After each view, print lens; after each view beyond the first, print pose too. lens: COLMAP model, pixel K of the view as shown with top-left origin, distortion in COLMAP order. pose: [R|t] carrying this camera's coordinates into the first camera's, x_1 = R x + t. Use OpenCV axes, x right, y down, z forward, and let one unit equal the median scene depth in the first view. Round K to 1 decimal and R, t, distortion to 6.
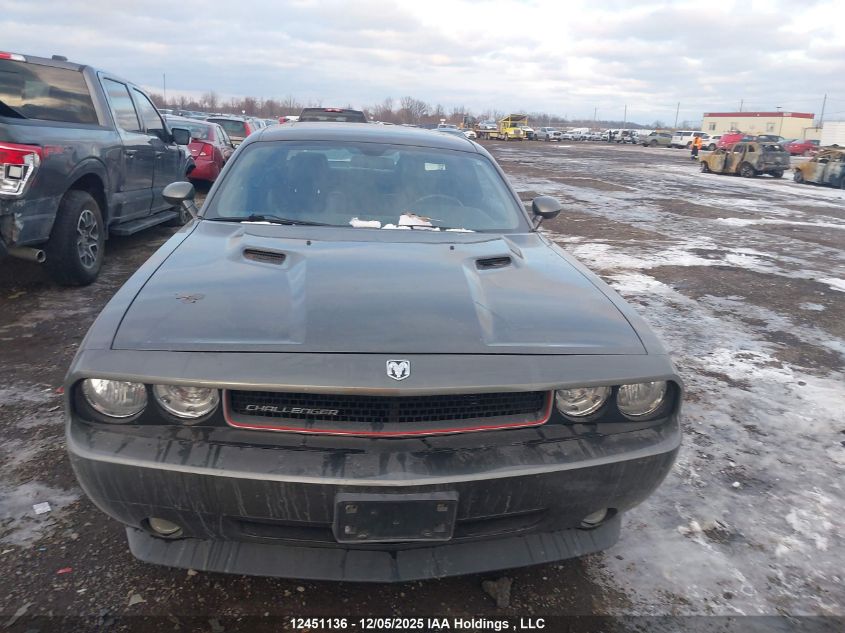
lens RADIAL K [[657.4, 0, 422.5], [0, 657.4, 318.4], [0, 0, 1]] dist [-0.008644, -0.001338]
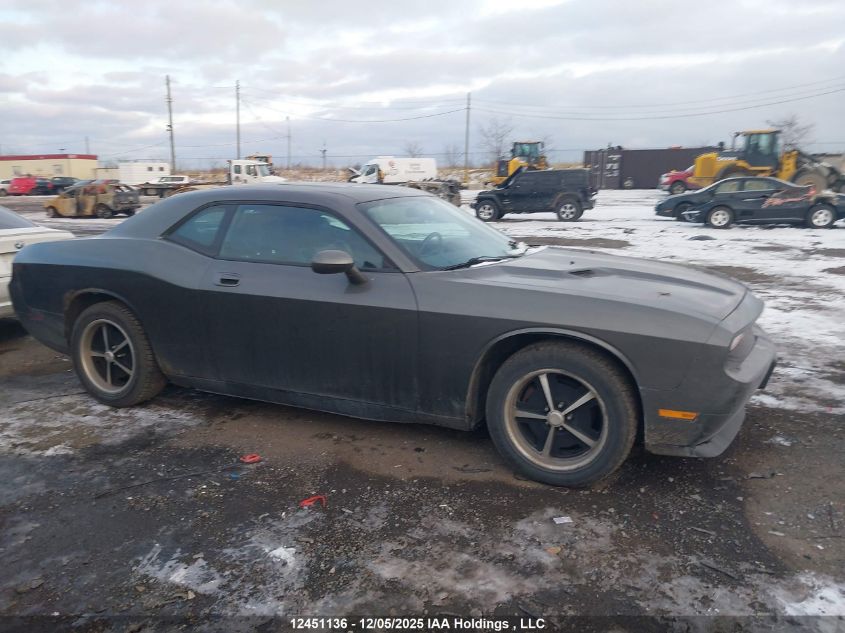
lens RADIAL K [[657.4, 0, 422.4], [0, 657.4, 315.1], [0, 0, 1]] dist [-0.008644, -0.001338]
pose [[0.523208, -0.214079, 0.824878, -0.137037], [0.265371, 0.960736, 0.081017, -0.019246], [-0.809834, 0.176510, 0.559475, 0.041224]]
